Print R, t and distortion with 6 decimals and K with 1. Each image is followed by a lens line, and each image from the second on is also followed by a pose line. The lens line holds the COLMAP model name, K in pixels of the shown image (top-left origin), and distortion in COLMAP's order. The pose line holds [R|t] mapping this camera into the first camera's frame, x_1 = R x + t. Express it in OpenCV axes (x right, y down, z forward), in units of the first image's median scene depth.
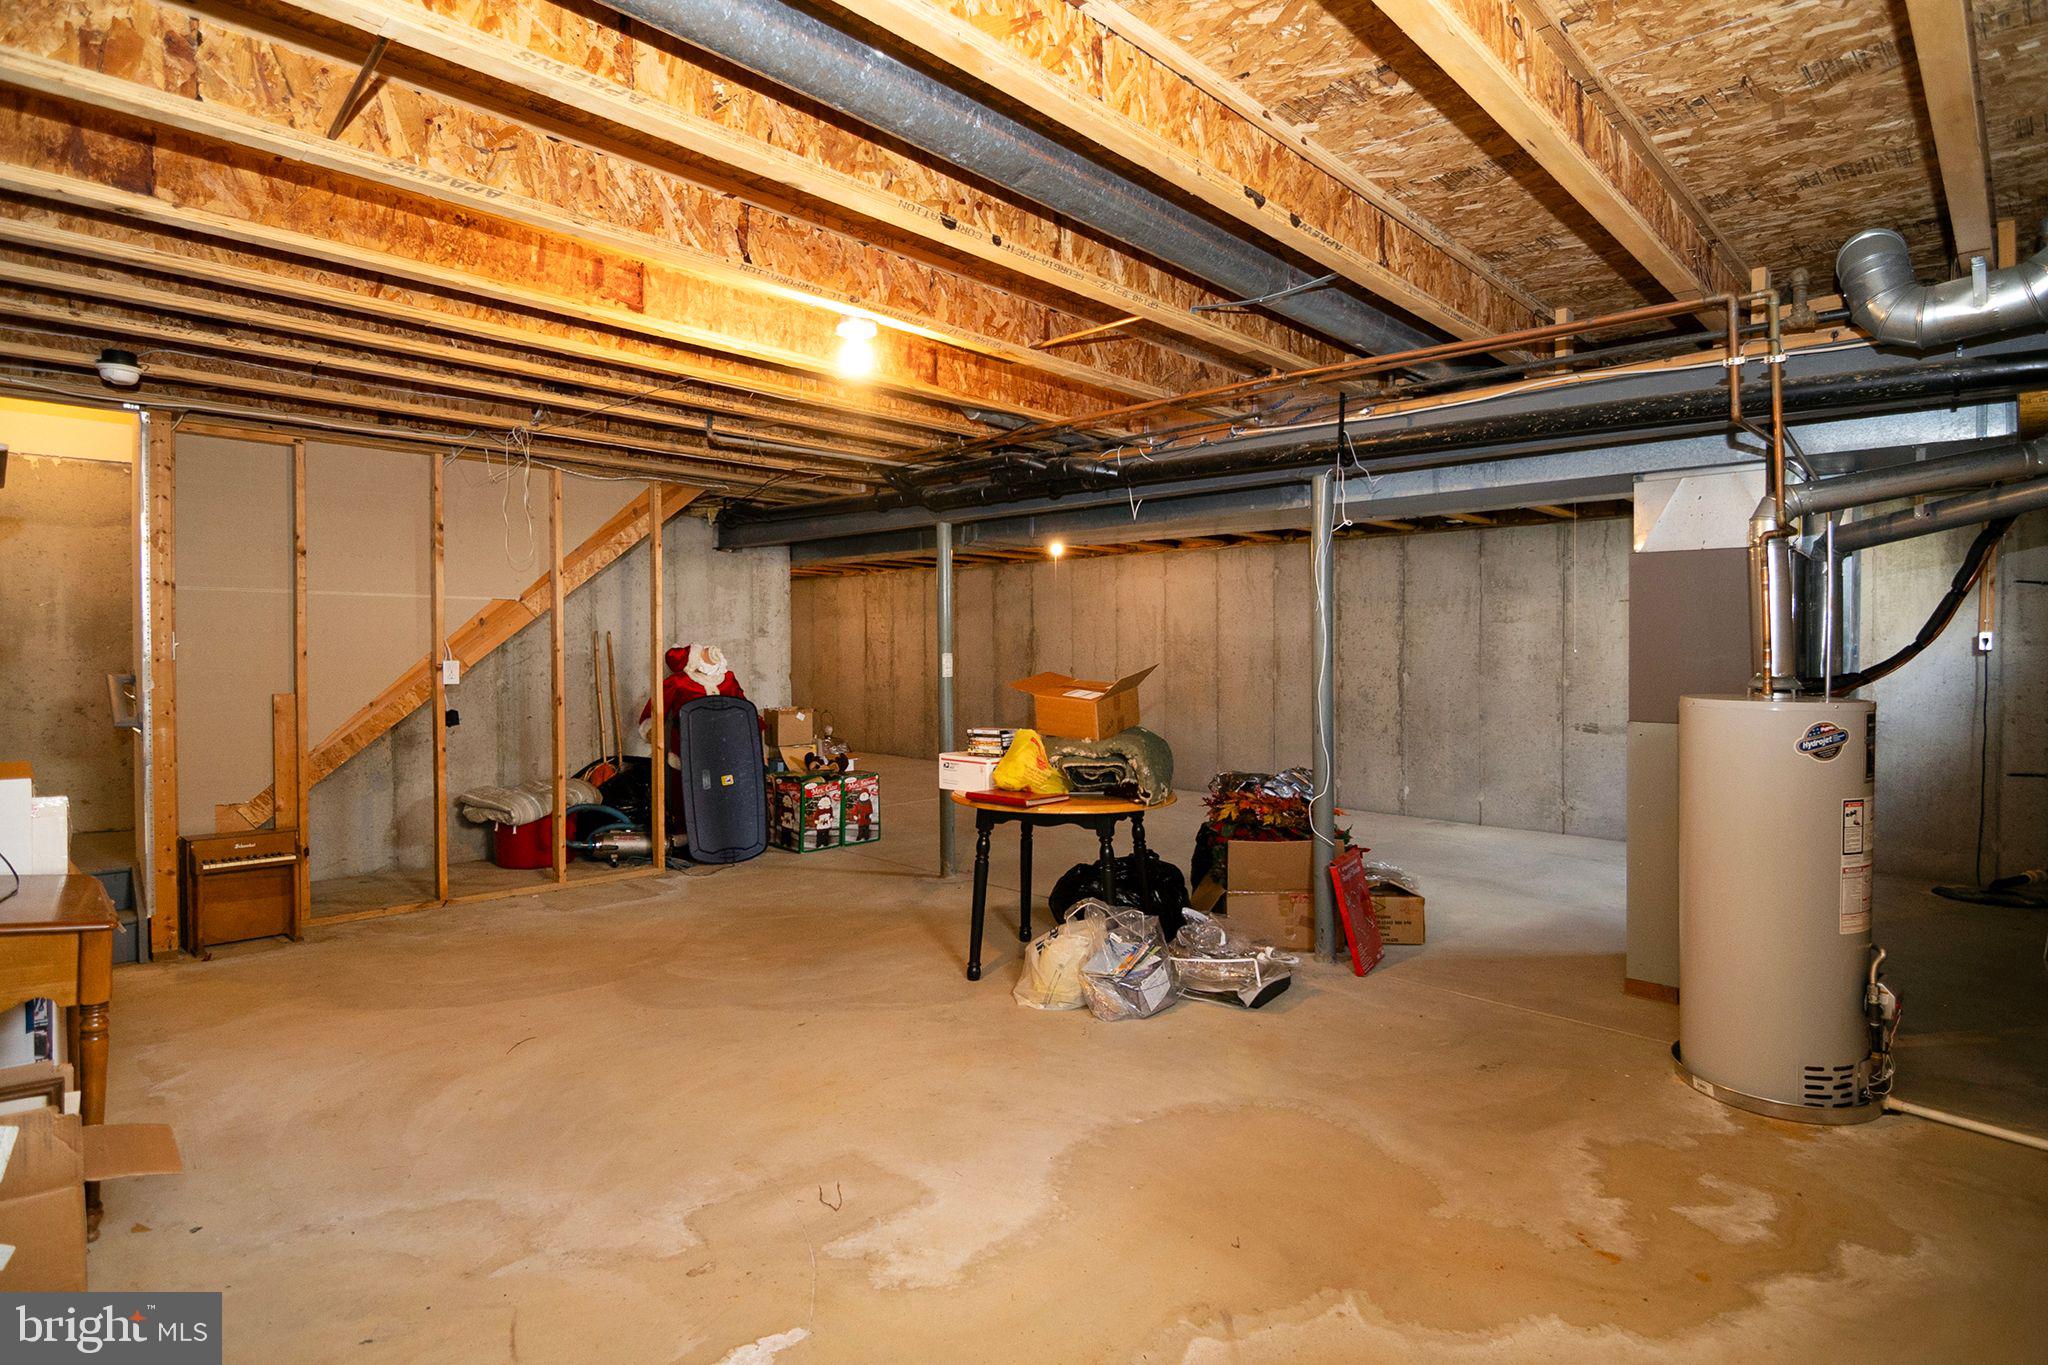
lens RADIAL K [[1068.3, 0, 1021.6], [0, 1068.3, 666.1], [0, 0, 1]] dist [0.011585, -0.000084]
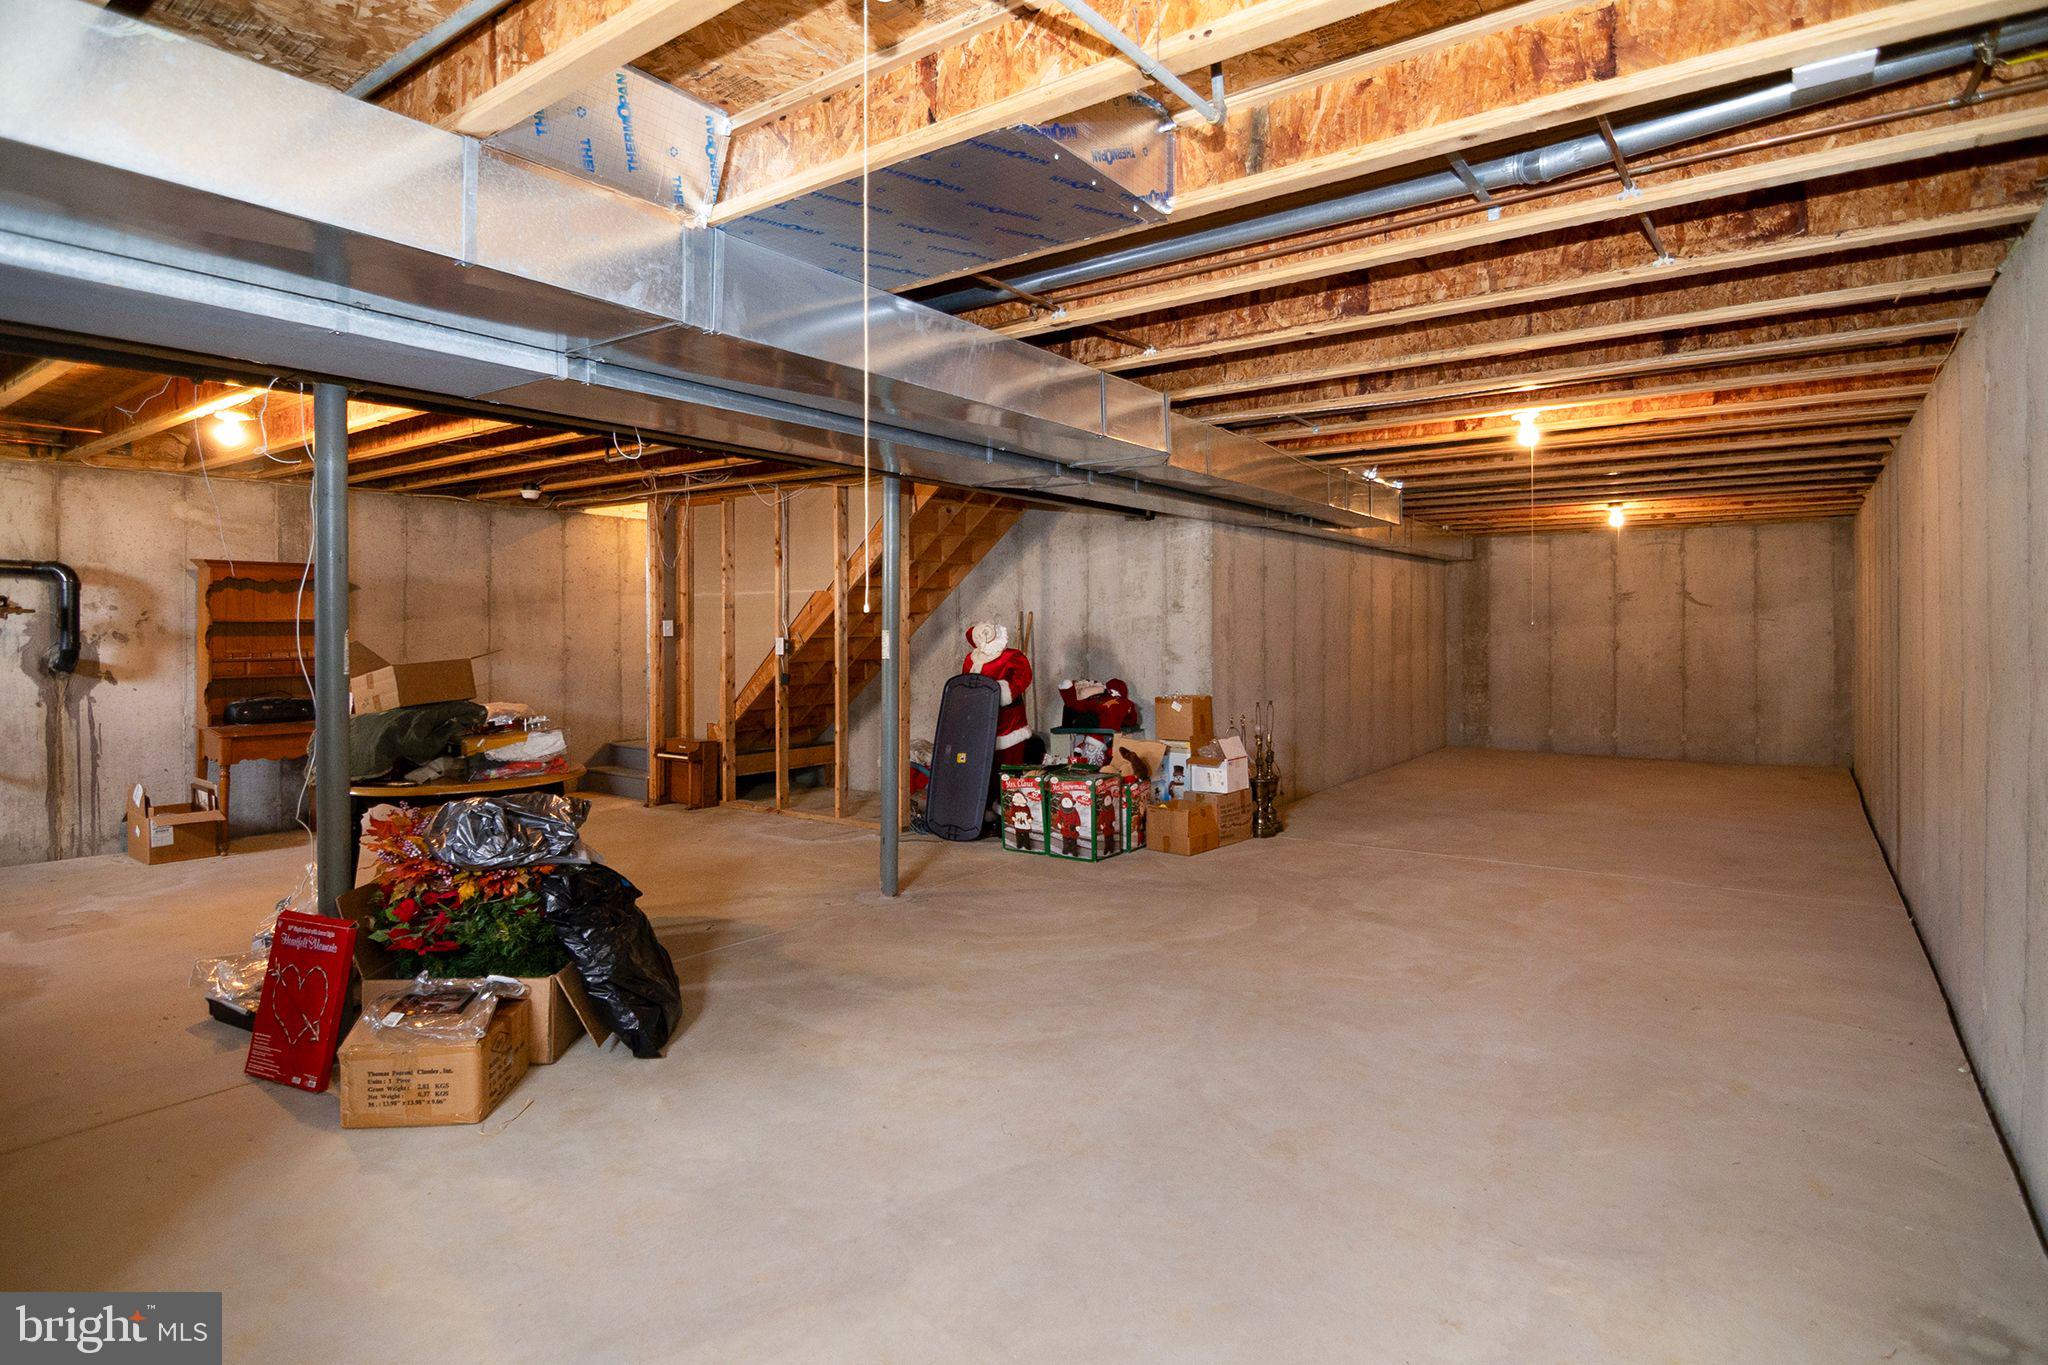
lens RADIAL K [[1068.3, 0, 1021.6], [0, 1068.3, 666.1], [0, 0, 1]] dist [0.011585, -0.000084]
pose [[0.130651, 0.024433, -0.991127, 0.668191], [-0.010852, 0.999672, 0.023214, -0.002916], [0.991369, 0.007723, 0.130873, 0.856278]]
